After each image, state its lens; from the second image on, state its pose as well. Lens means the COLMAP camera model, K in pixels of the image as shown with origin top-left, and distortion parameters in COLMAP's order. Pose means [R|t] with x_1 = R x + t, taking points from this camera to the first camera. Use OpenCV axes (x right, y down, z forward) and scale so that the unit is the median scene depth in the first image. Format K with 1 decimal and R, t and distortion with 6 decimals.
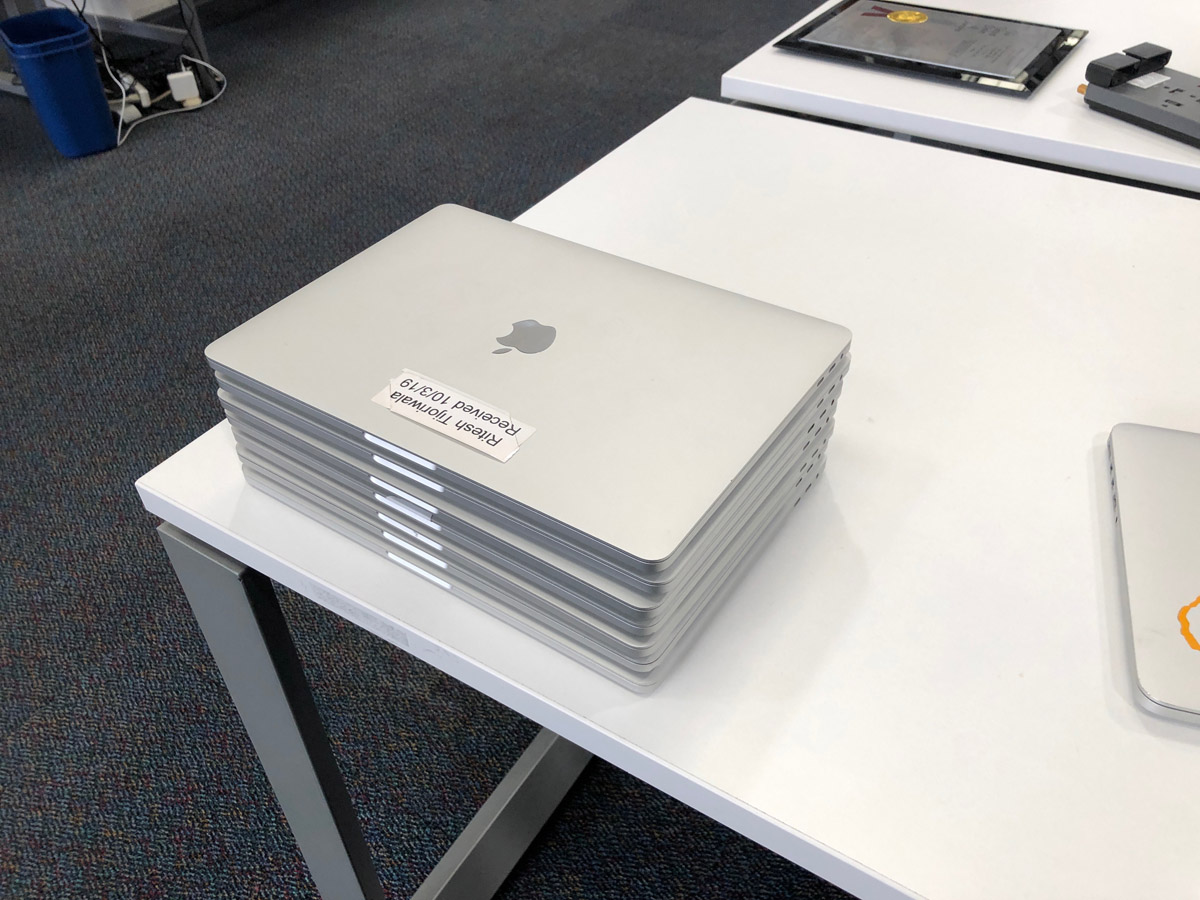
lens RADIAL K [[996.7, 0, 600.0], [0, 996.7, 450.0], [0, 0, 1]] dist [0.005338, 0.004223]
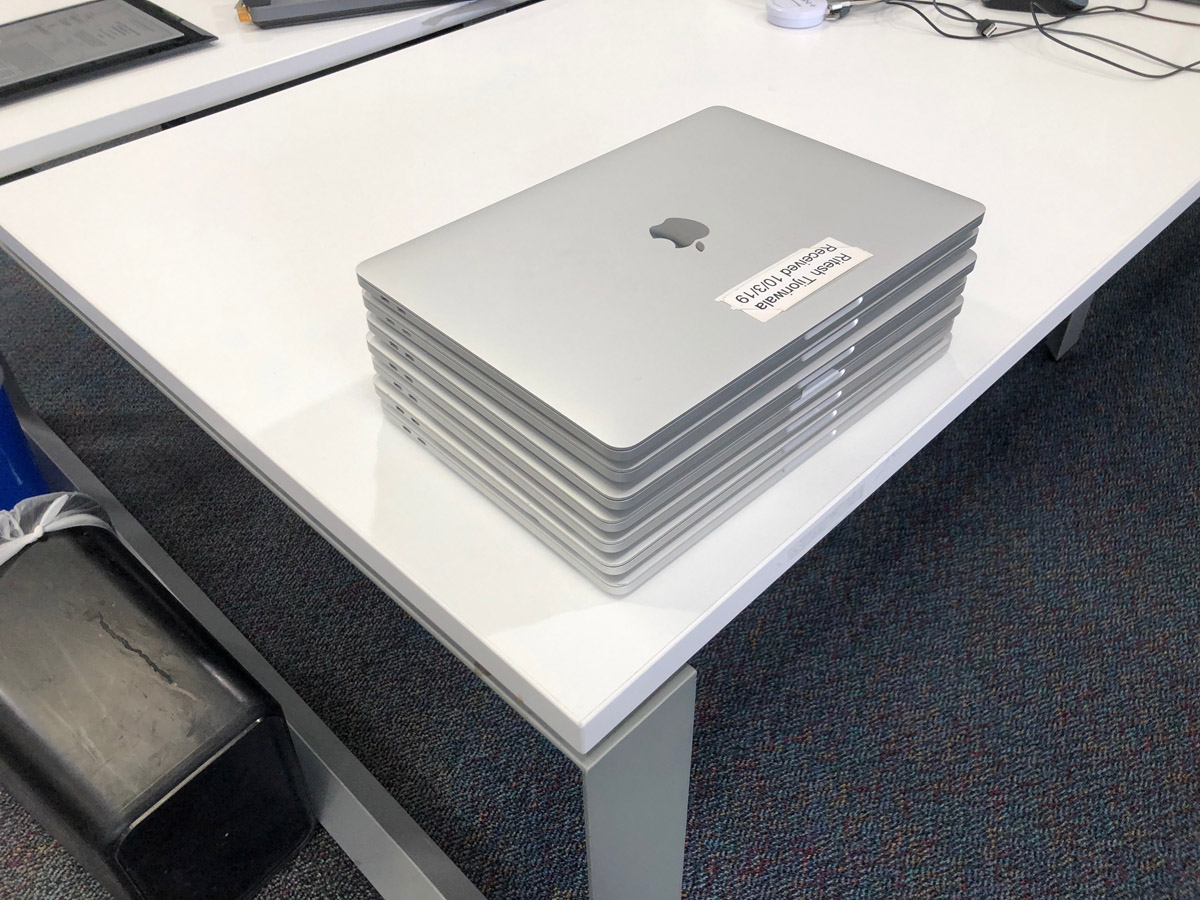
lens RADIAL K [[999.5, 0, 600.0], [0, 999.5, 450.0], [0, 0, 1]] dist [0.006837, 0.003372]
pose [[0.219506, -0.639882, 0.736456, -0.448024], [0.649892, 0.658904, 0.378795, -0.185701], [-0.727638, 0.395469, 0.560488, 0.265821]]
